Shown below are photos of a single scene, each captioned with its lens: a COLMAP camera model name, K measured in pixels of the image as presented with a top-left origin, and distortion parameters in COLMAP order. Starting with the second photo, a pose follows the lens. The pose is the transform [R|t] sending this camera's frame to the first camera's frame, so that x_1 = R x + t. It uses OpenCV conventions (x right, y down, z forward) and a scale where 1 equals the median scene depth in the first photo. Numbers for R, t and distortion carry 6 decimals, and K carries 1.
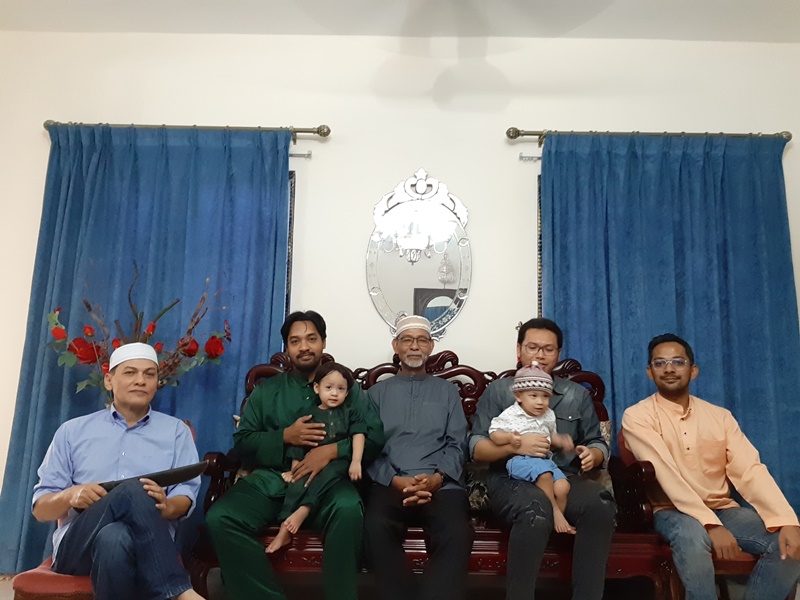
lens RADIAL K [[657.0, 0, 400.0], [0, 657.0, 300.0], [0, 0, 1]] dist [0.153733, -0.299711]
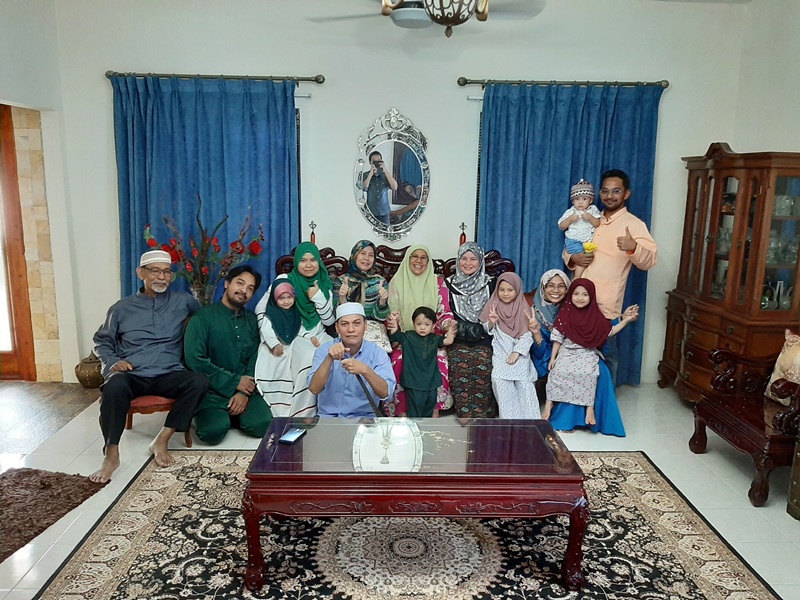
lens RADIAL K [[657.0, 0, 400.0], [0, 657.0, 300.0], [0, 0, 1]] dist [0.153733, -0.299711]
pose [[0.999544, -0.007695, 0.029188, 0.002240], [-0.002653, 0.940822, 0.338891, -0.295528], [-0.030068, -0.338814, 0.940373, -0.407906]]
